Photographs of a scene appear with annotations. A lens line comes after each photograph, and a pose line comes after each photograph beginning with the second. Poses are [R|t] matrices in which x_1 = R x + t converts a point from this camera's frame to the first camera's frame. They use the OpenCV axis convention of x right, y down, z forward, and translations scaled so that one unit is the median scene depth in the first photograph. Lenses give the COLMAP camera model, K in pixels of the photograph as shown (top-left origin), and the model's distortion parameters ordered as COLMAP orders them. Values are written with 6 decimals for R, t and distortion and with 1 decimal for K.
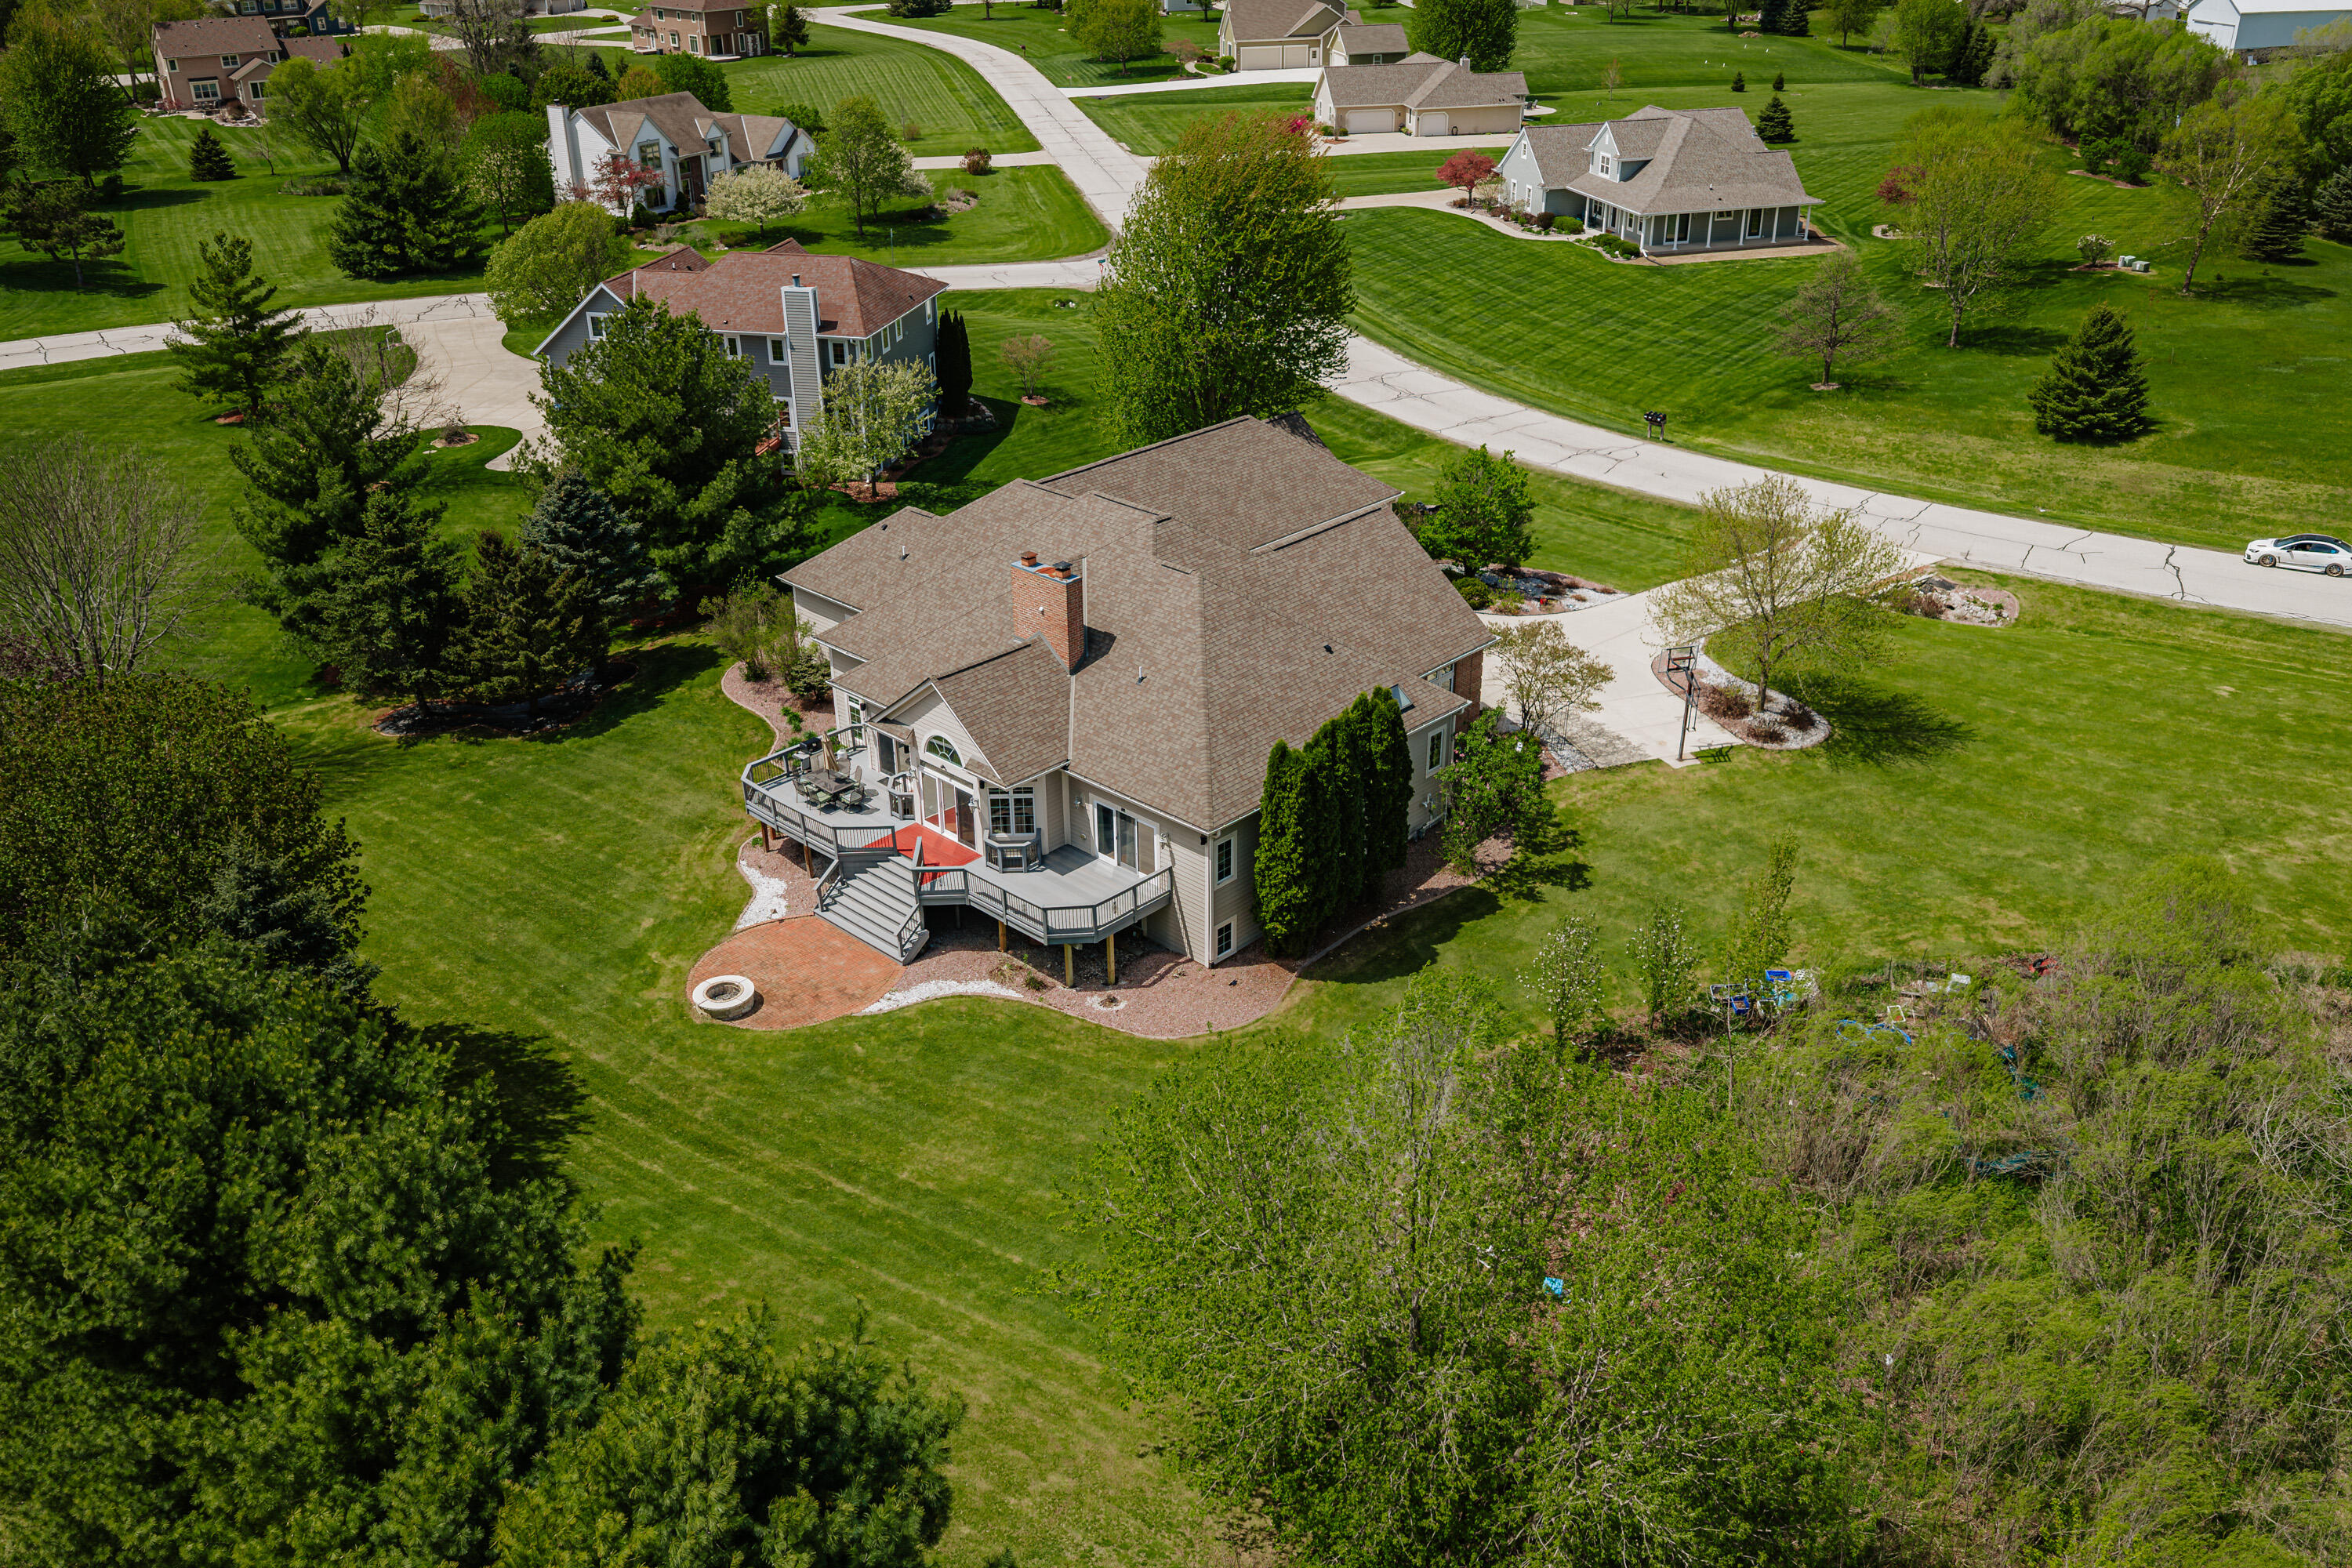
lens RADIAL K [[1950.8, 0, 1171.8], [0, 1950.8, 782.2], [0, 0, 1]] dist [0.007298, -0.022631]
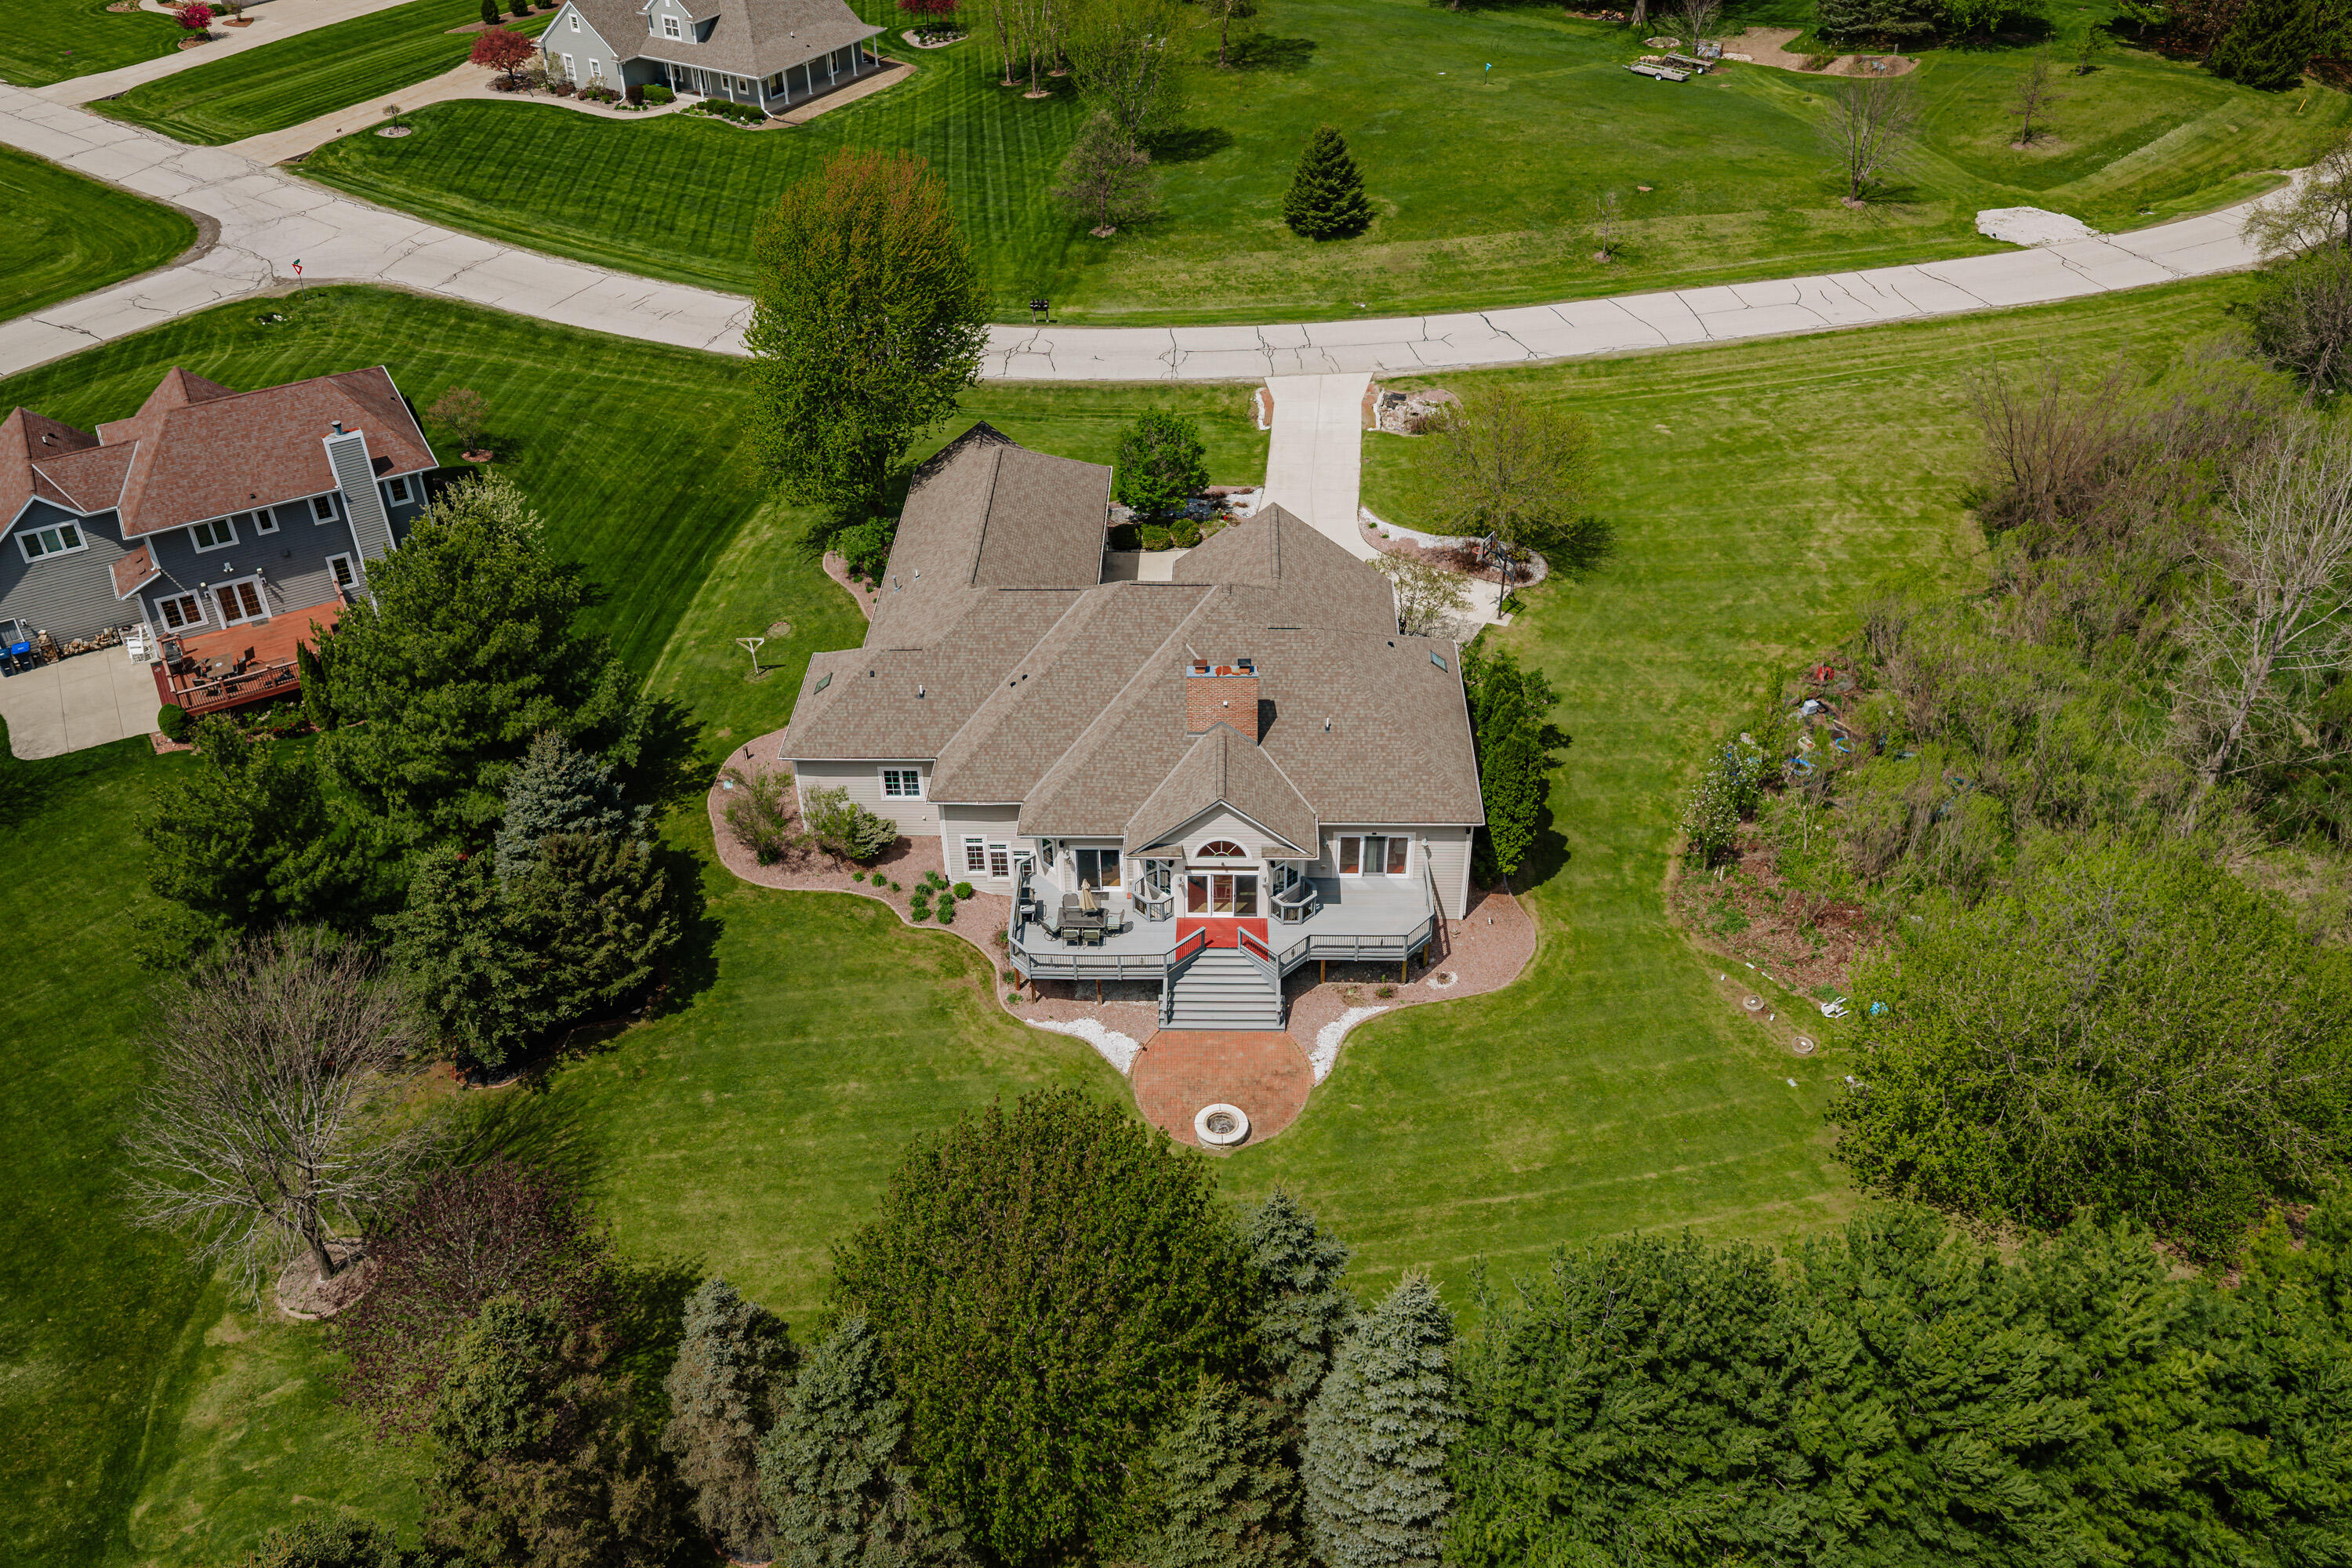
lens RADIAL K [[1950.8, 0, 1175.6], [0, 1950.8, 783.8], [0, 0, 1]] dist [0.007298, -0.022631]
pose [[0.733887, -0.401154, 0.548166, -0.535259], [0.308655, 0.915805, 0.256967, -0.253857], [-0.605097, -0.019390, 0.795916, 0.072946]]
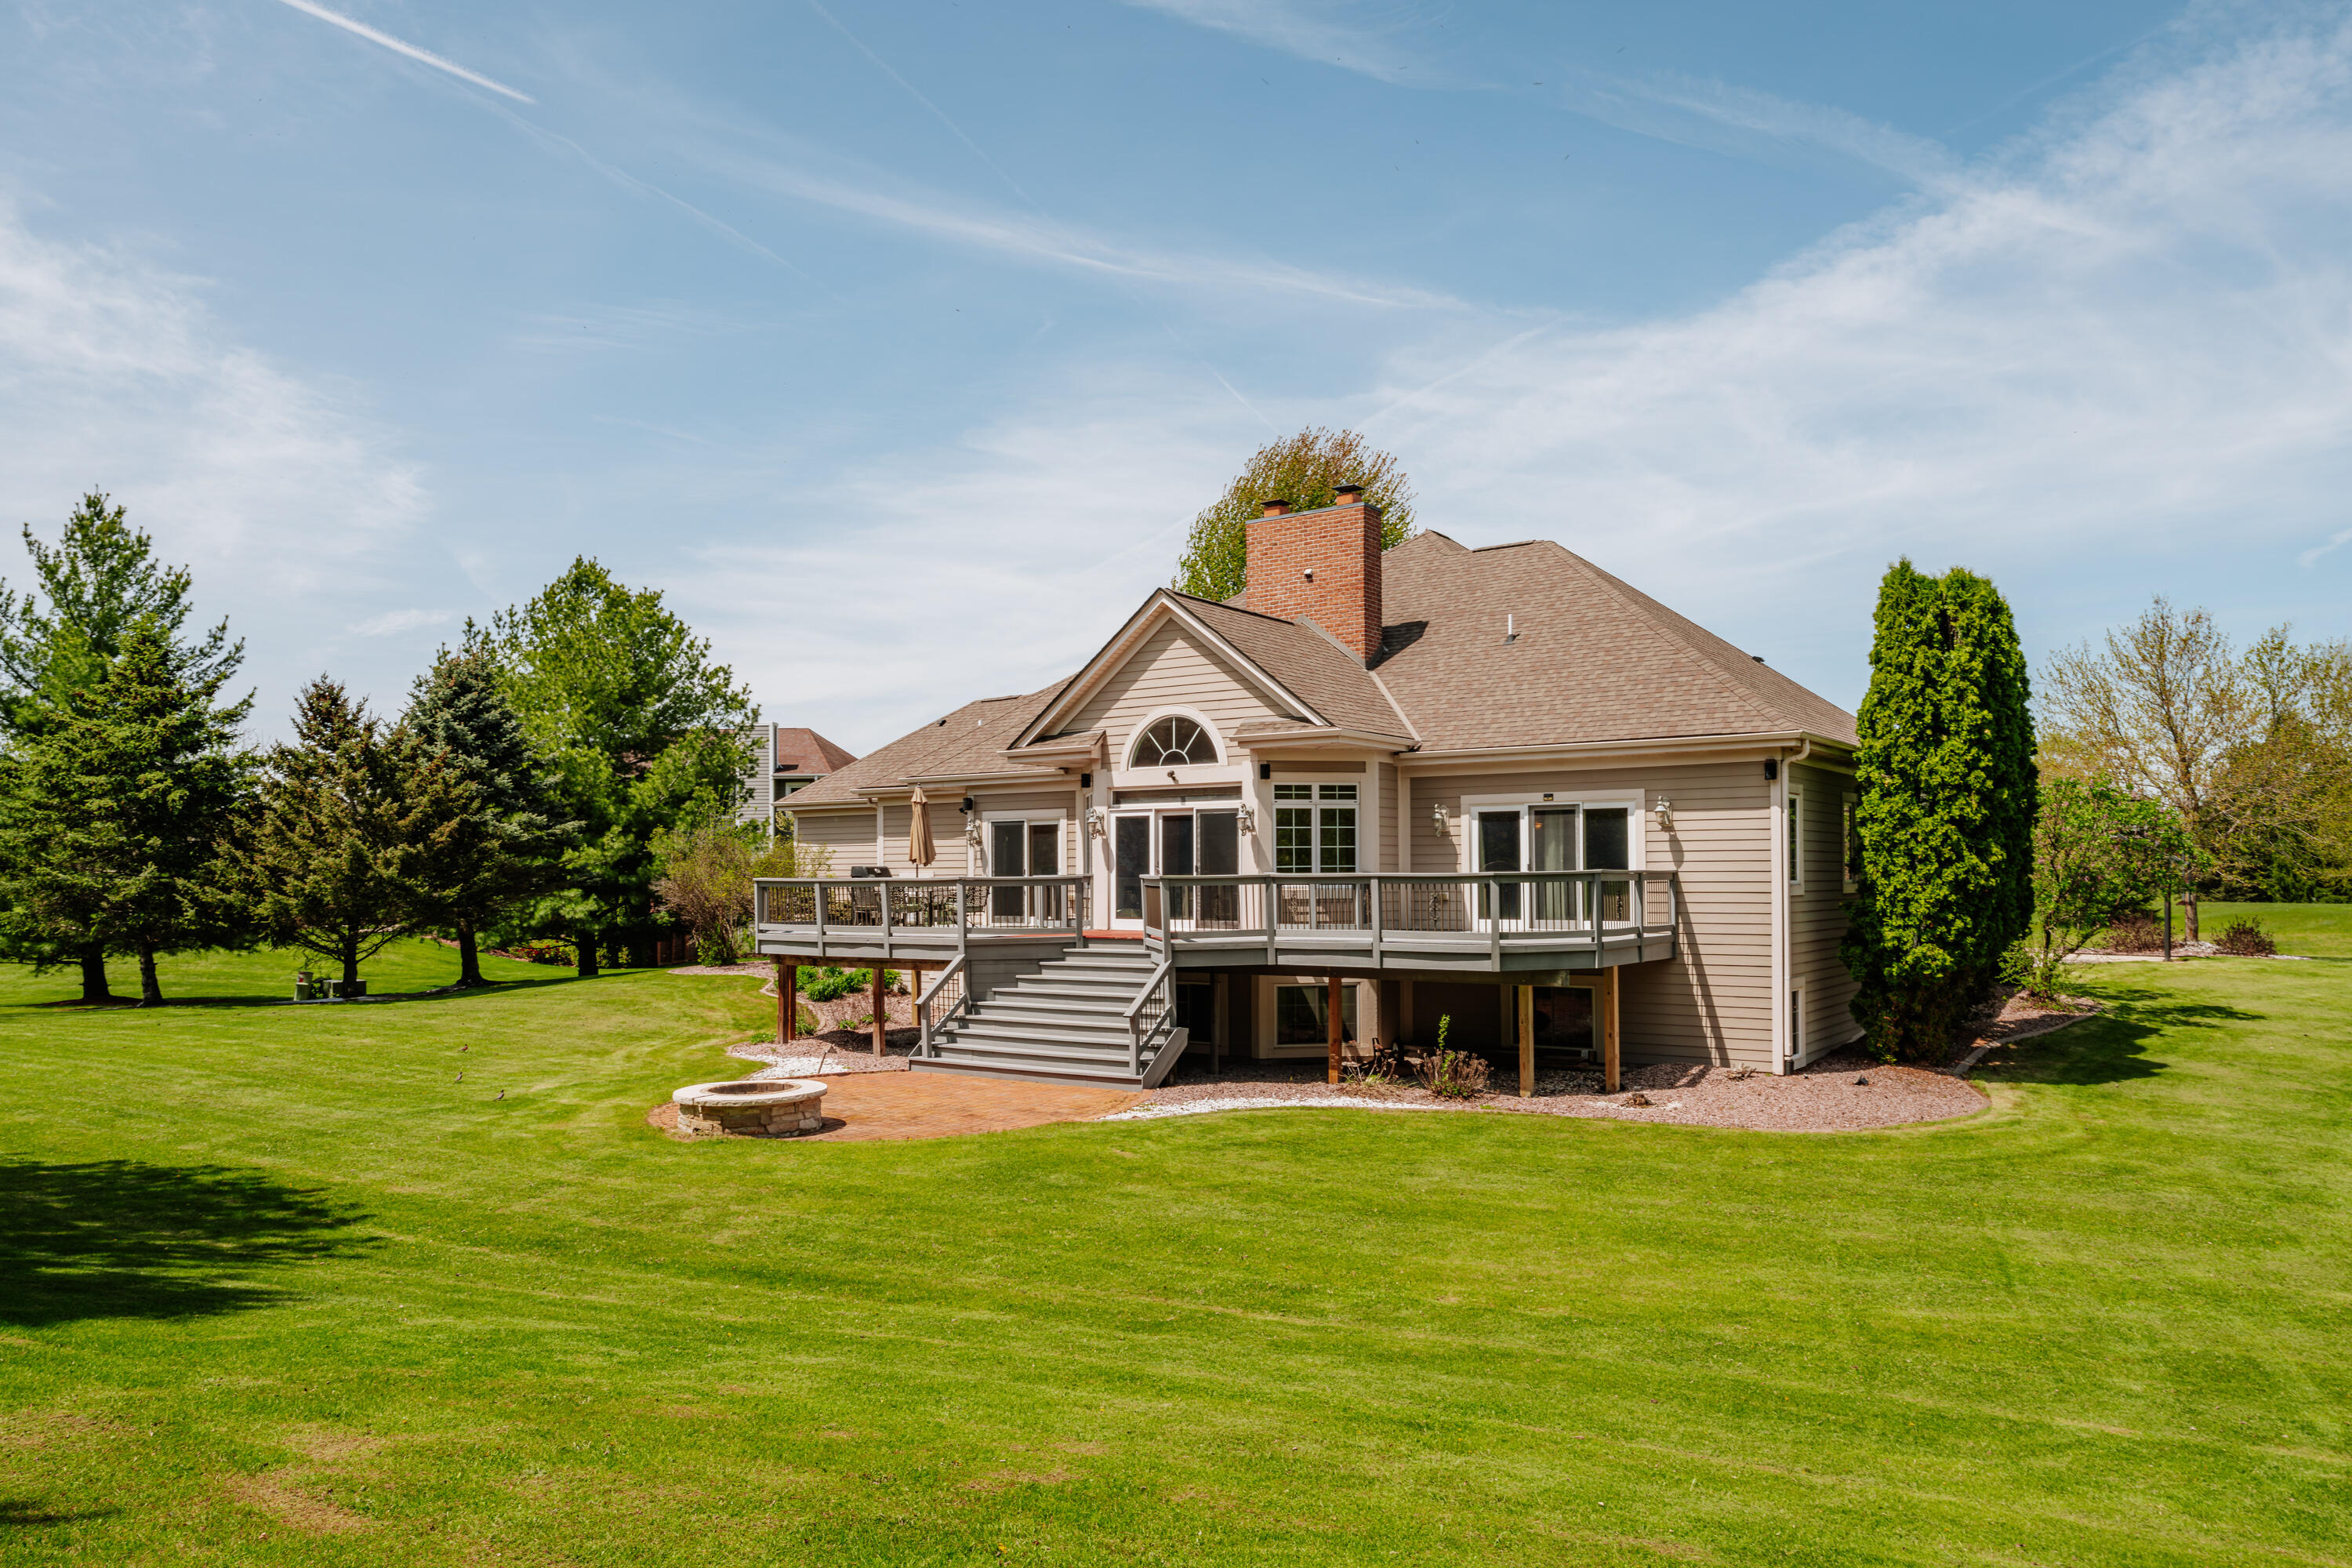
lens RADIAL K [[1578.4, 0, 1202.7], [0, 1578.4, 791.3], [0, 0, 1]] dist [0.005883, 0.000059]
pose [[0.986700, 0.011896, 0.162114, -0.127612], [0.069594, 0.870373, -0.487450, 0.146916], [-0.146898, 0.492250, 0.857969, 0.451836]]
